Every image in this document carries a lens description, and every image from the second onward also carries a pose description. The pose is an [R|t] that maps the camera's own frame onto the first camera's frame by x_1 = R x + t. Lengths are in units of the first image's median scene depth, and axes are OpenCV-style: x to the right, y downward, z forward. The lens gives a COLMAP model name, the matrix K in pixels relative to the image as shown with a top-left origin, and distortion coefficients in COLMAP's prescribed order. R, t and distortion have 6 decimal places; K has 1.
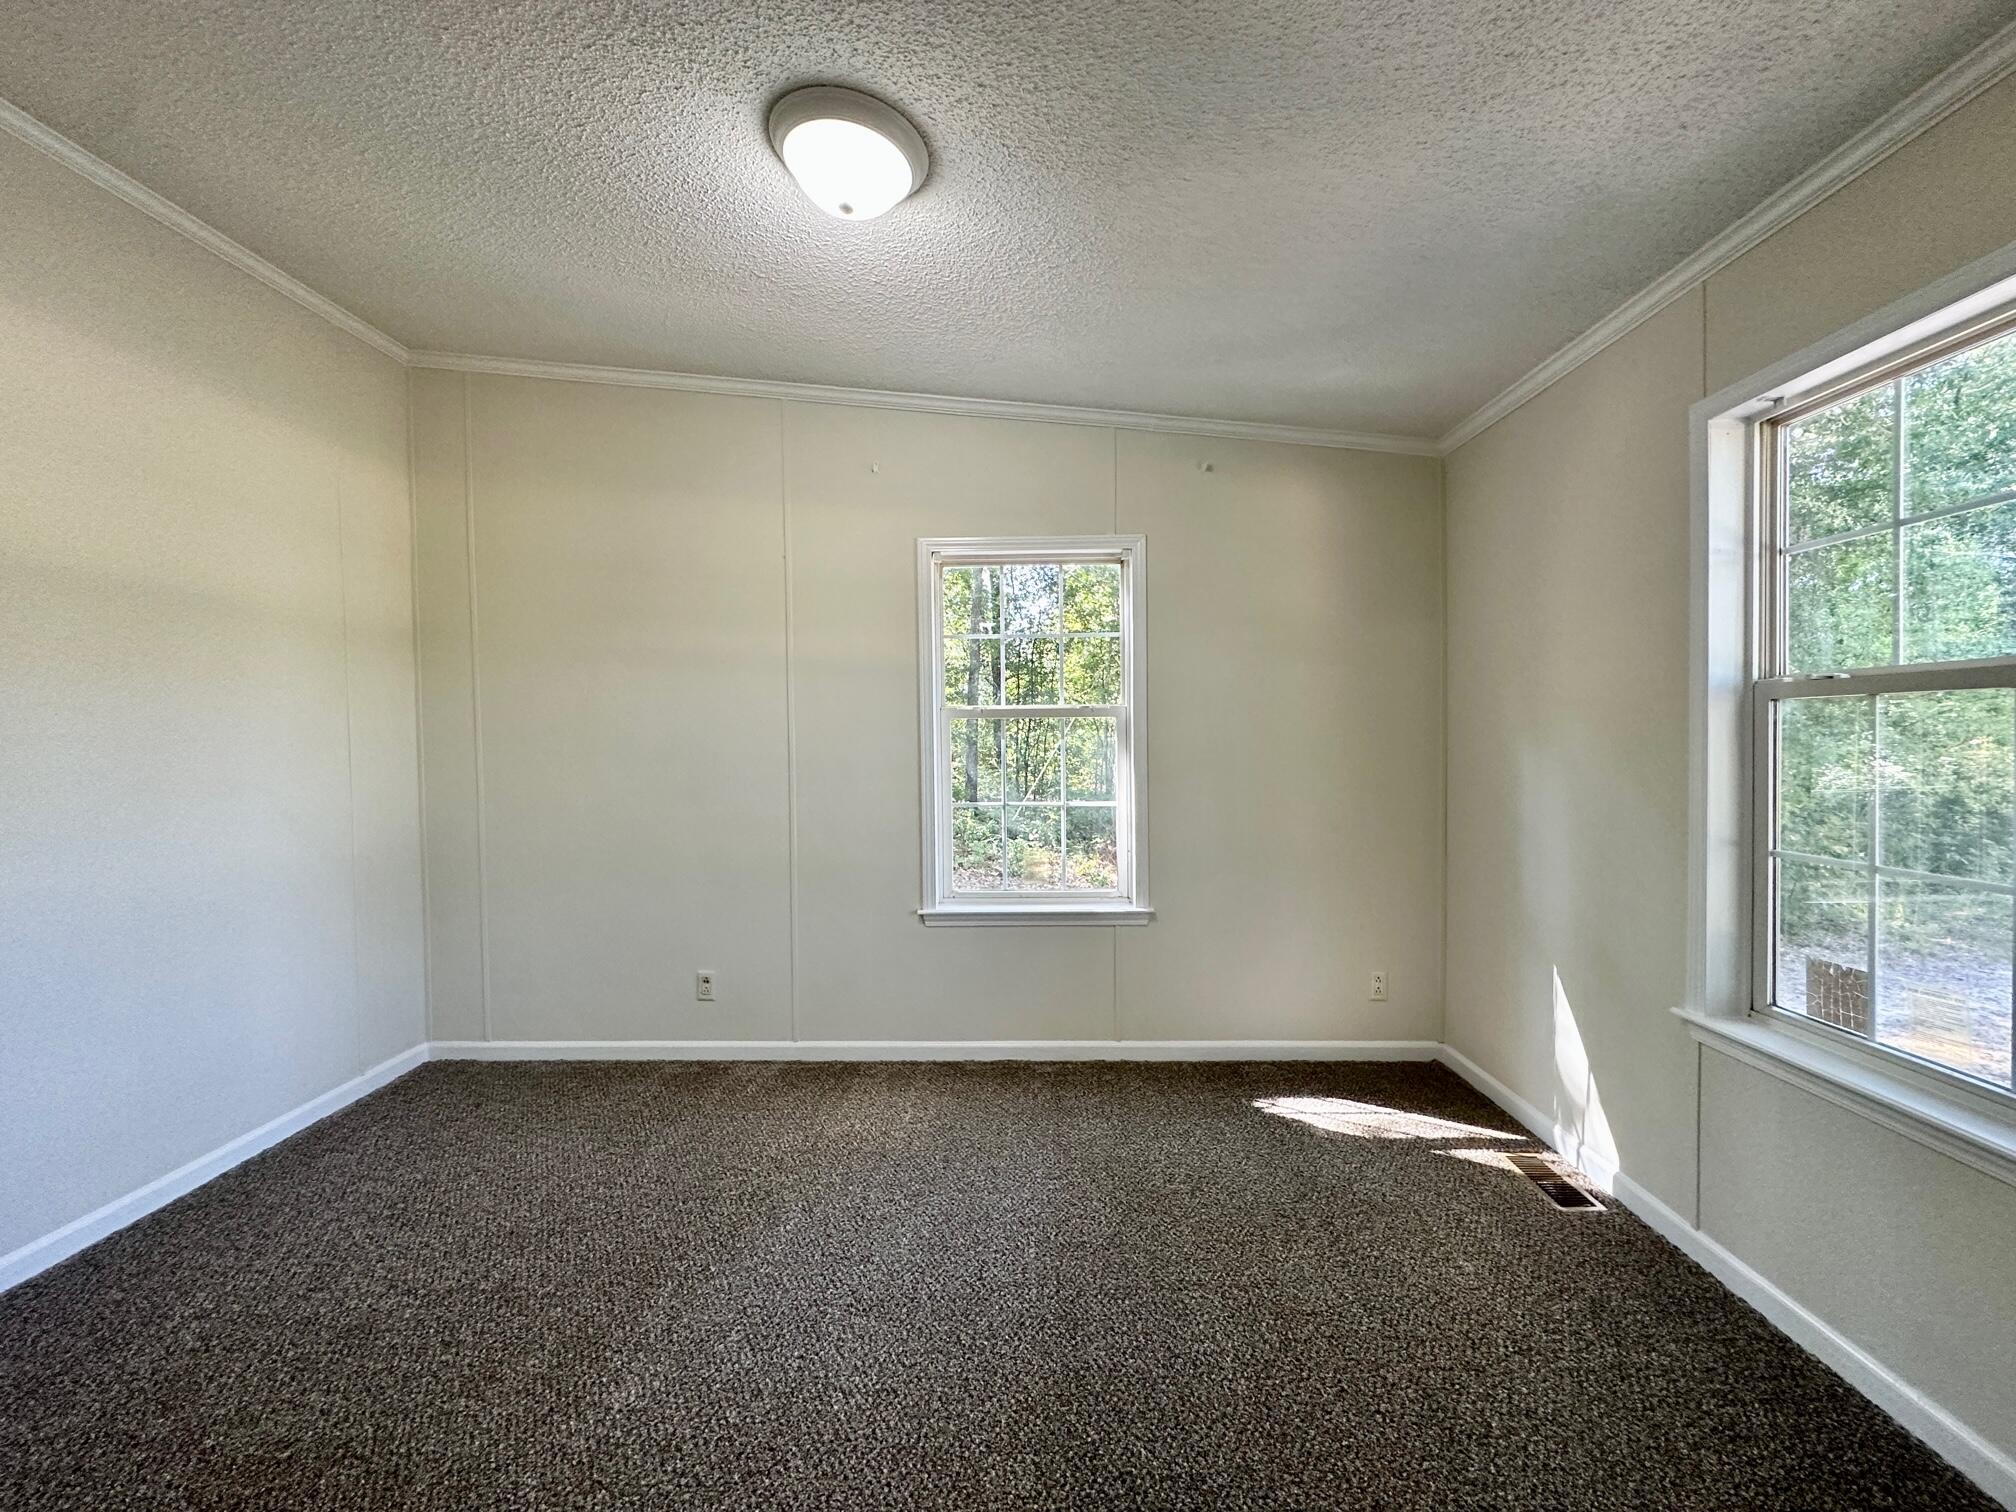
lens RADIAL K [[804.2, 0, 1000.6], [0, 804.2, 755.6], [0, 0, 1]] dist [-0.003573, 0.001022]
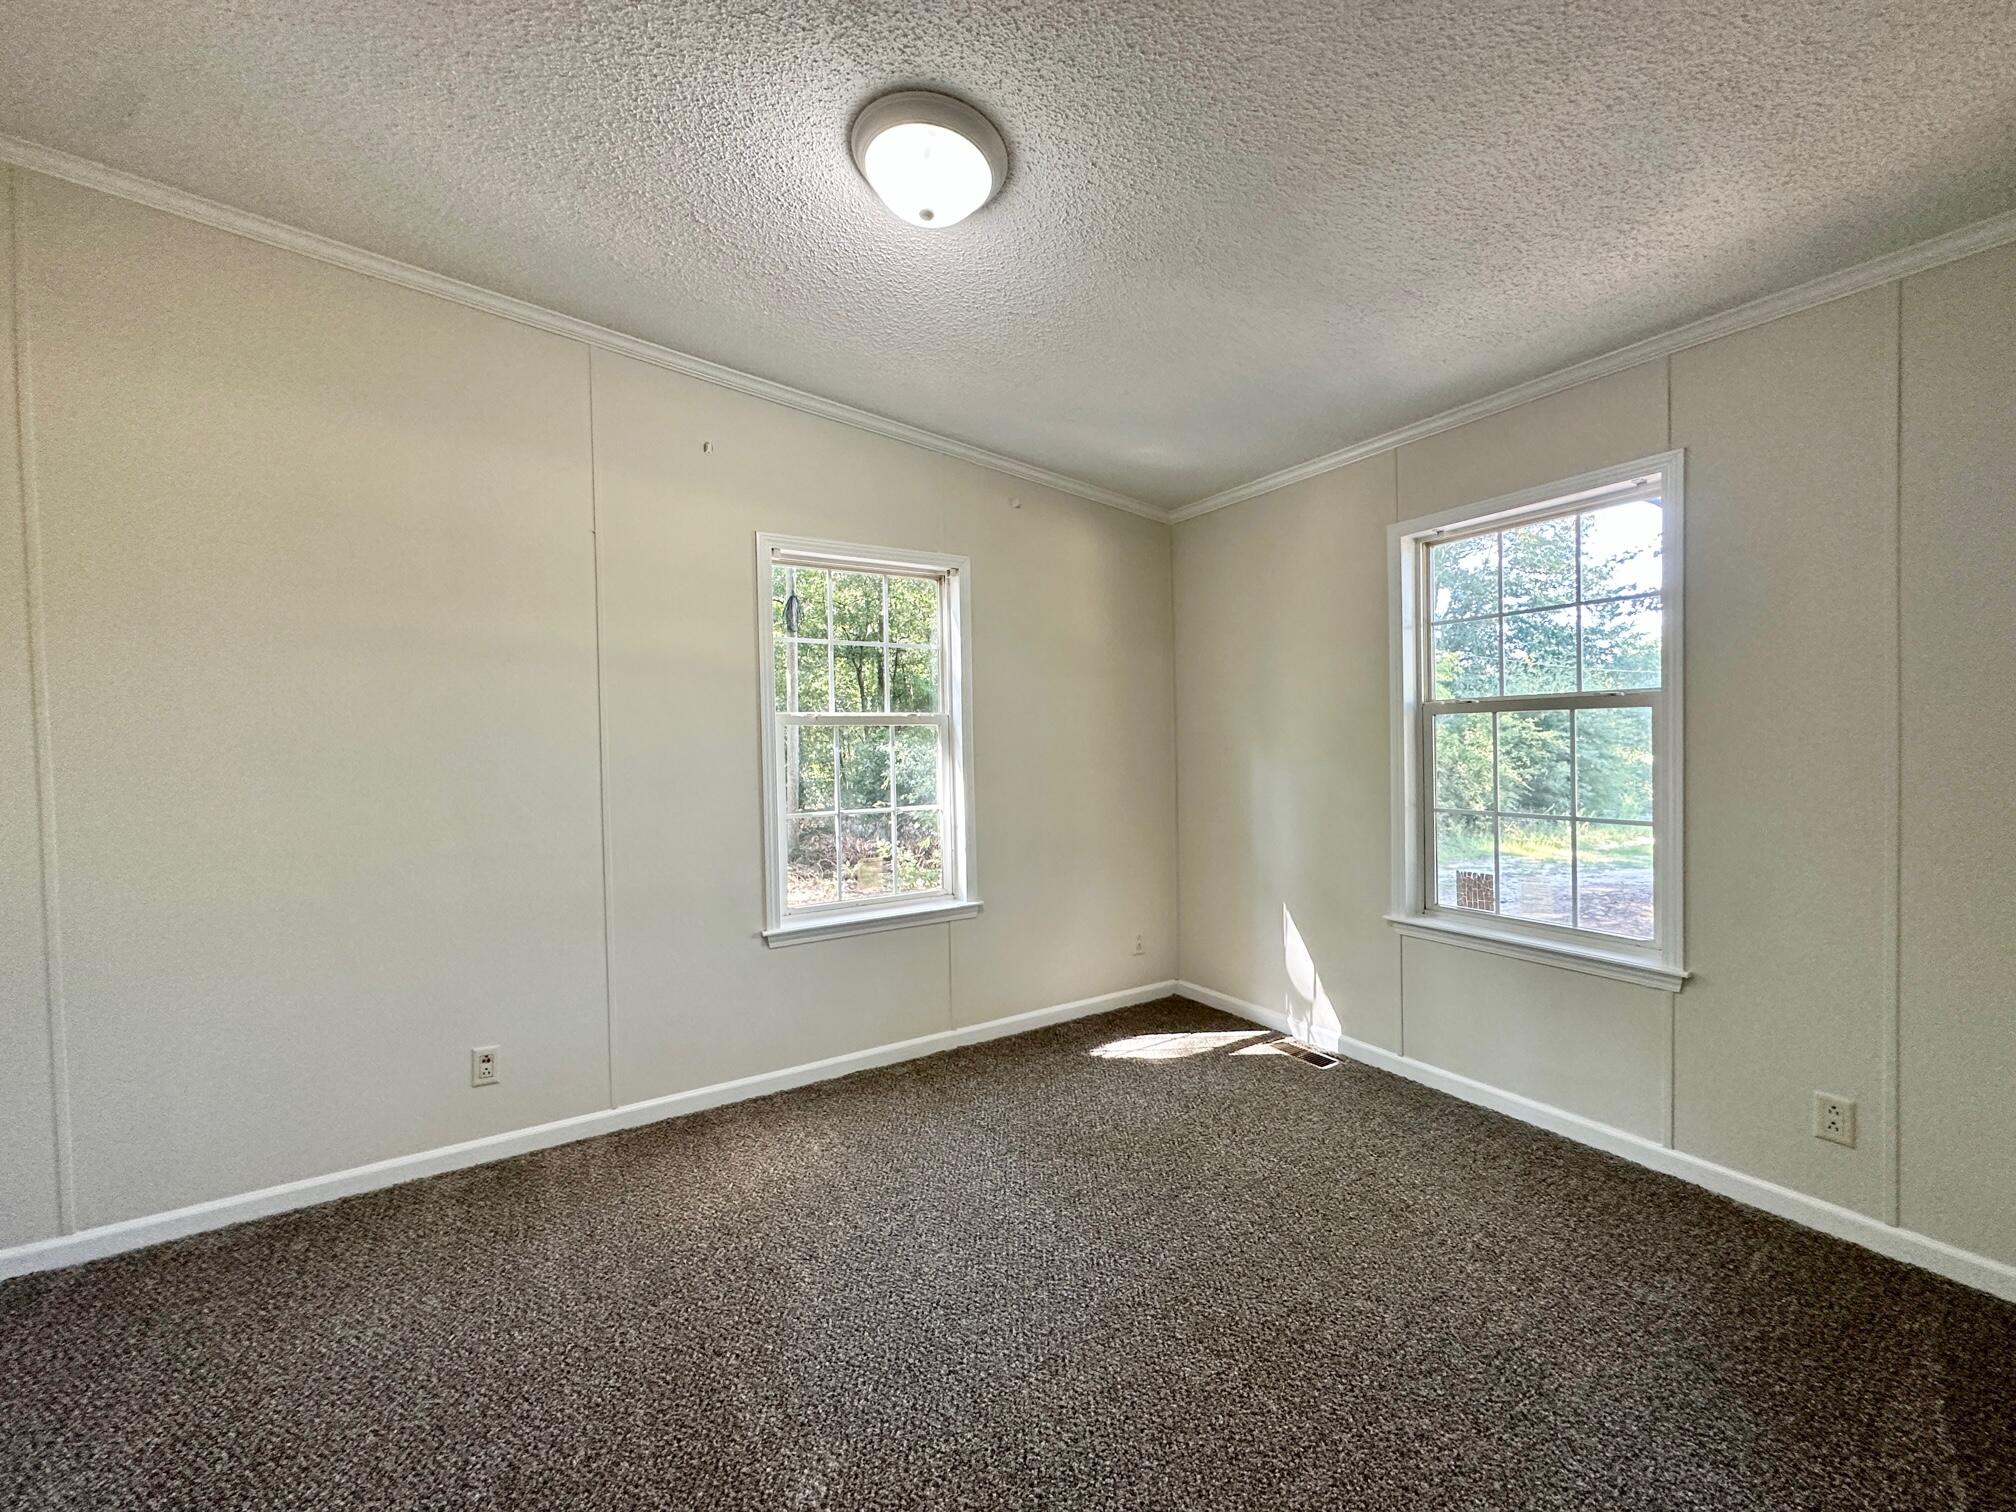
lens RADIAL K [[804.2, 0, 1014.1], [0, 804.2, 754.2], [0, 0, 1]] dist [-0.003573, 0.001022]
pose [[0.835213, -0.013623, 0.549758, -0.394149], [0.022675, 0.999696, -0.009676, 0.003820], [-0.549459, 0.020547, 0.835268, 0.068560]]
